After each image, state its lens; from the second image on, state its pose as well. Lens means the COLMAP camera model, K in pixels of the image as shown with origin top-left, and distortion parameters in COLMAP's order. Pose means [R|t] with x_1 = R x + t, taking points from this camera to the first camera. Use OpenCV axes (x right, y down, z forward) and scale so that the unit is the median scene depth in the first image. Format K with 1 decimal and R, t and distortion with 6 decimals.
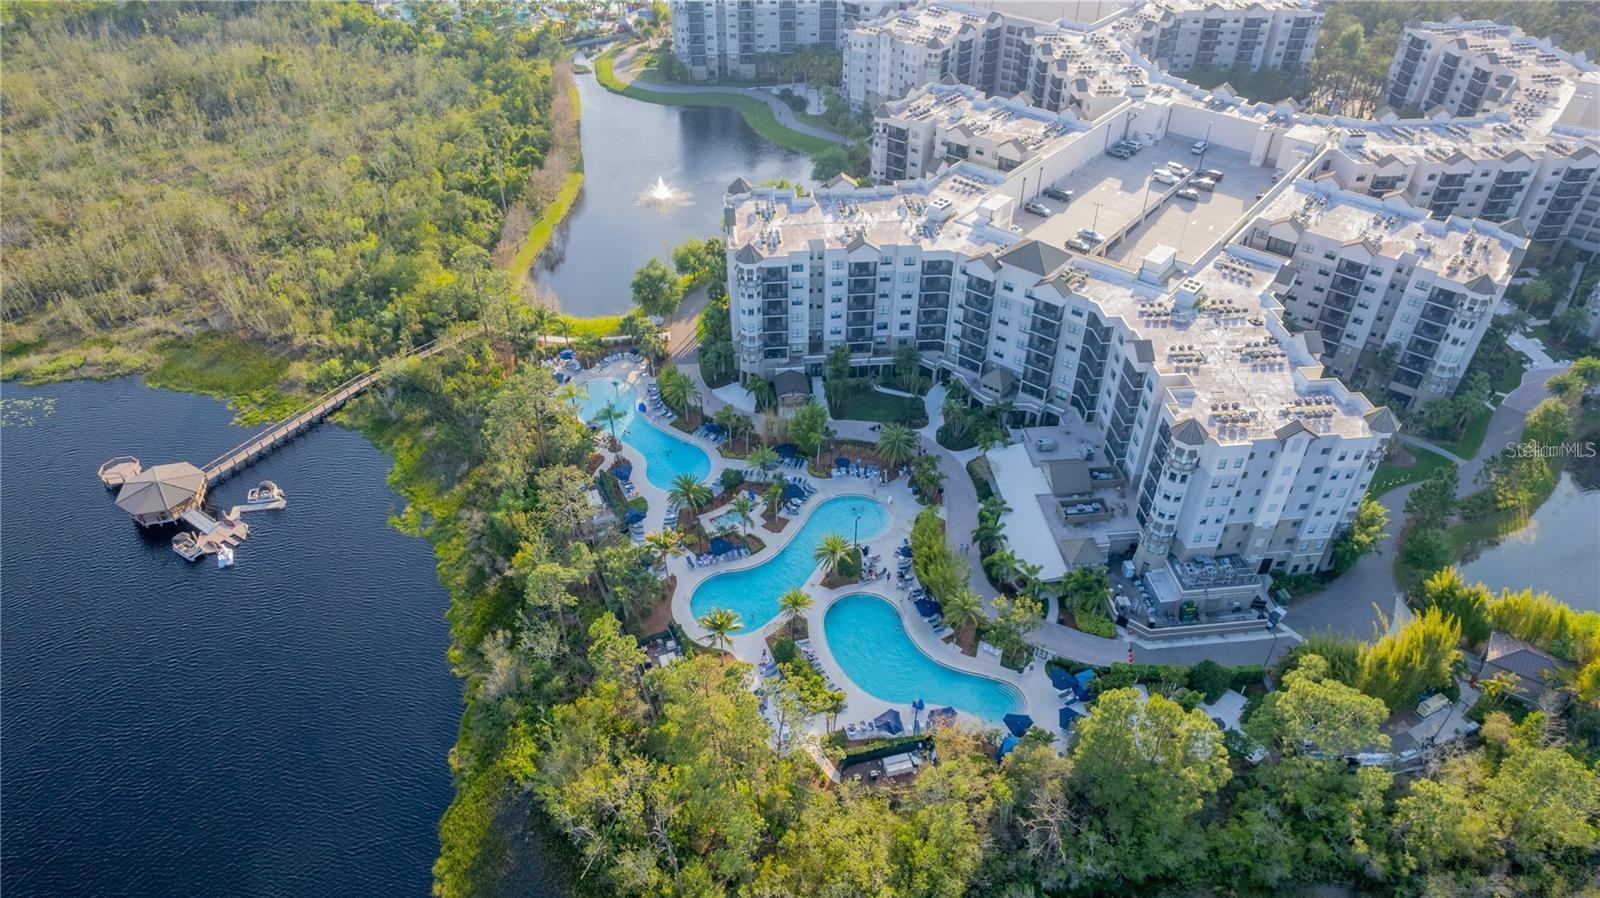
lens RADIAL K [[1055.5, 0, 800.0], [0, 1055.5, 449.0], [0, 0, 1]] dist [-0.080892, 0.083884]
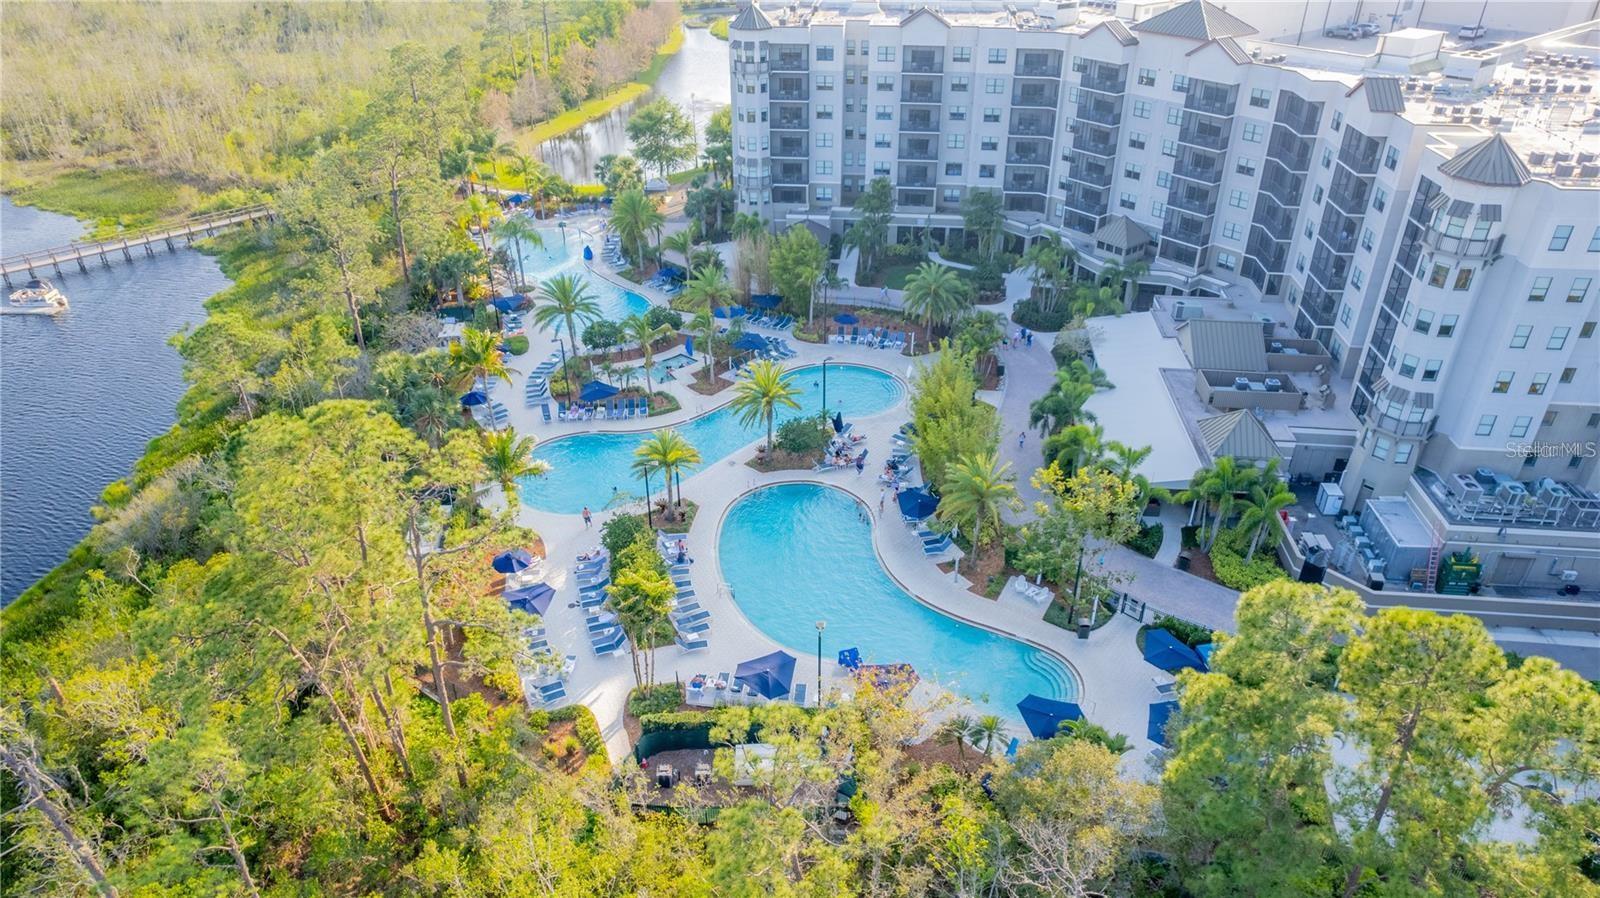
lens RADIAL K [[1055.5, 0, 800.0], [0, 1055.5, 449.0], [0, 0, 1]] dist [-0.080892, 0.083884]
pose [[0.979621, 0.099080, -0.174717, 0.134779], [-0.120925, 0.985484, -0.119159, 0.171124], [0.160374, 0.137858, 0.977382, 0.422420]]
